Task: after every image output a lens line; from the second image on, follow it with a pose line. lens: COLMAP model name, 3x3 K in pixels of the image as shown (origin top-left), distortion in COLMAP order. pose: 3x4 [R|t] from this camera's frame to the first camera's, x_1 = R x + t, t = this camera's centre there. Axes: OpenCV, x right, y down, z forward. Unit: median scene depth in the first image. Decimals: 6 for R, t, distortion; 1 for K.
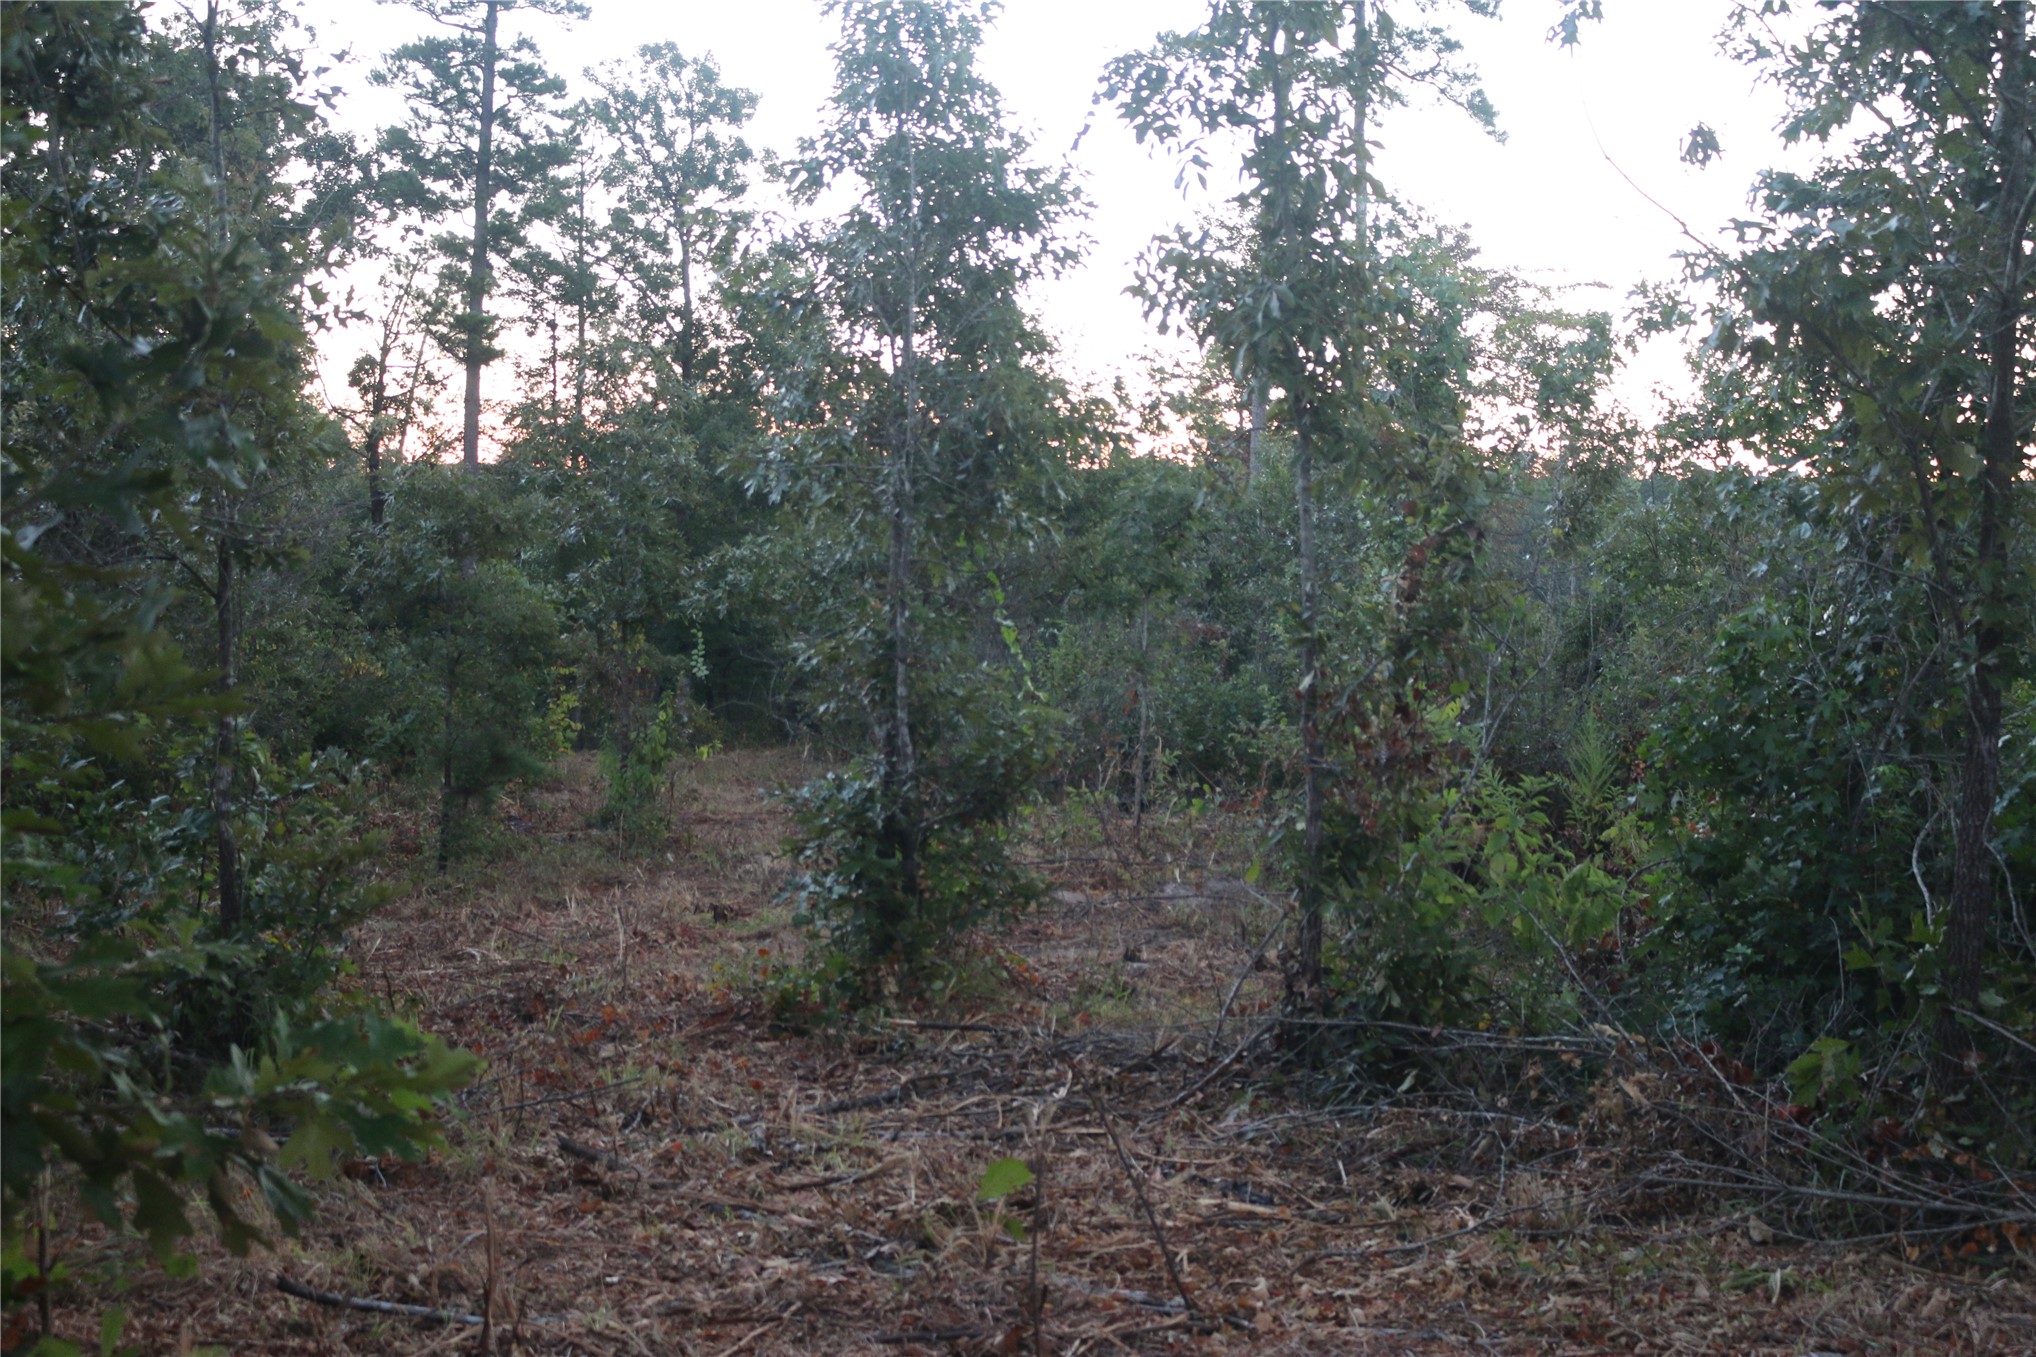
lens RADIAL K [[2910.4, 0, 1018.0], [0, 2910.4, 678.5], [0, 0, 1]] dist [-0.000647, -0.000445]
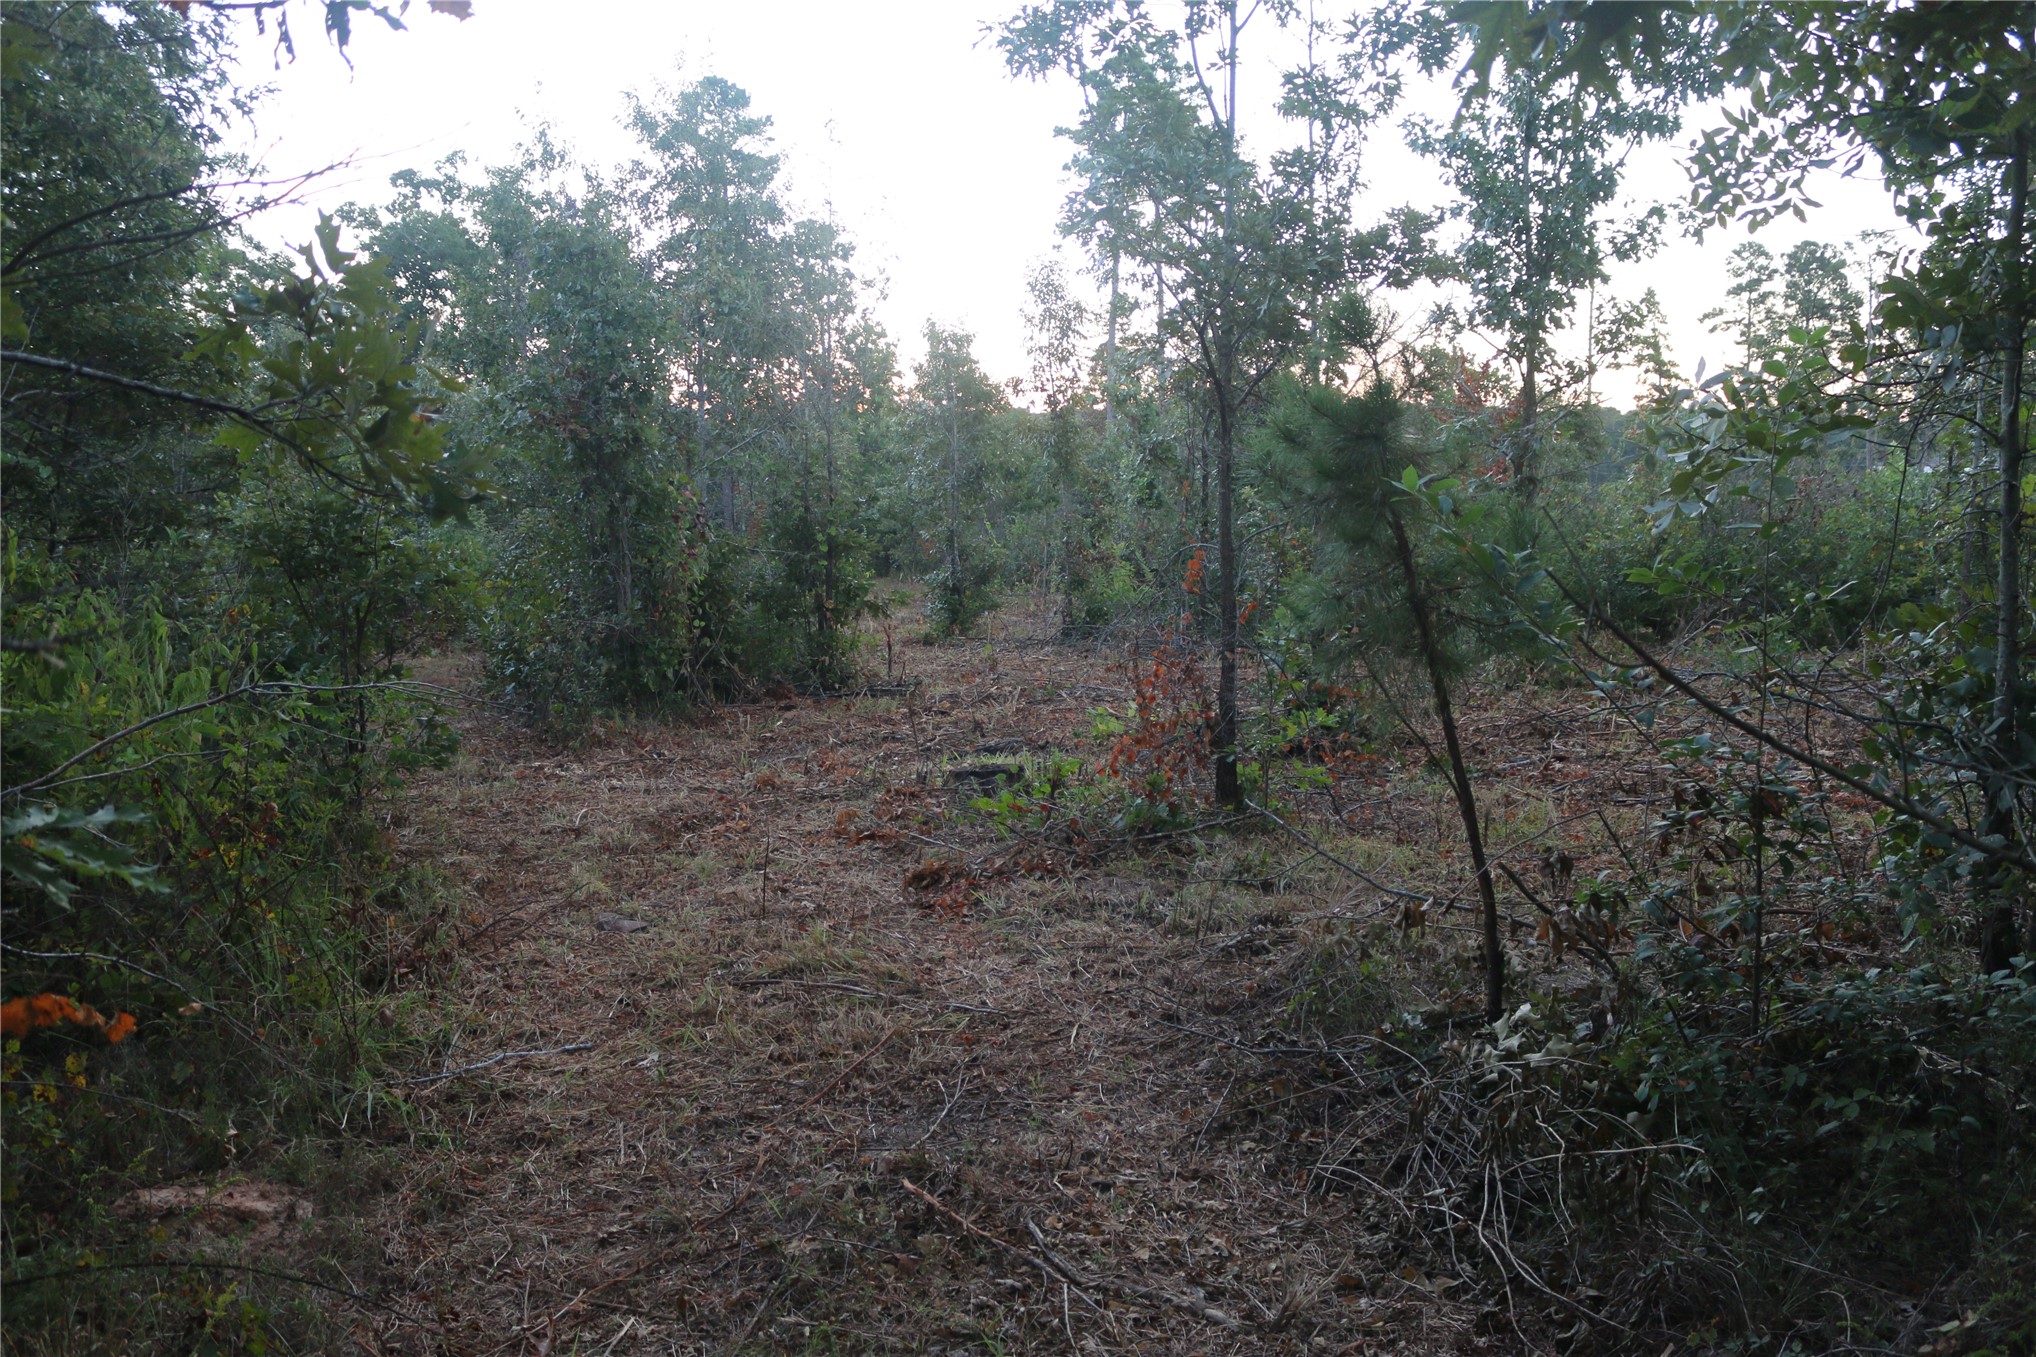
lens RADIAL K [[1681.7, 0, 1010.2], [0, 1681.7, 688.6], [0, 0, 1]] dist [-0.157132, 0.145202]
pose [[0.999416, -0.034153, 0.001432, 0.012119], [0.033890, 0.995448, 0.089081, -0.001494], [-0.004468, -0.088981, 0.996023, -0.843334]]
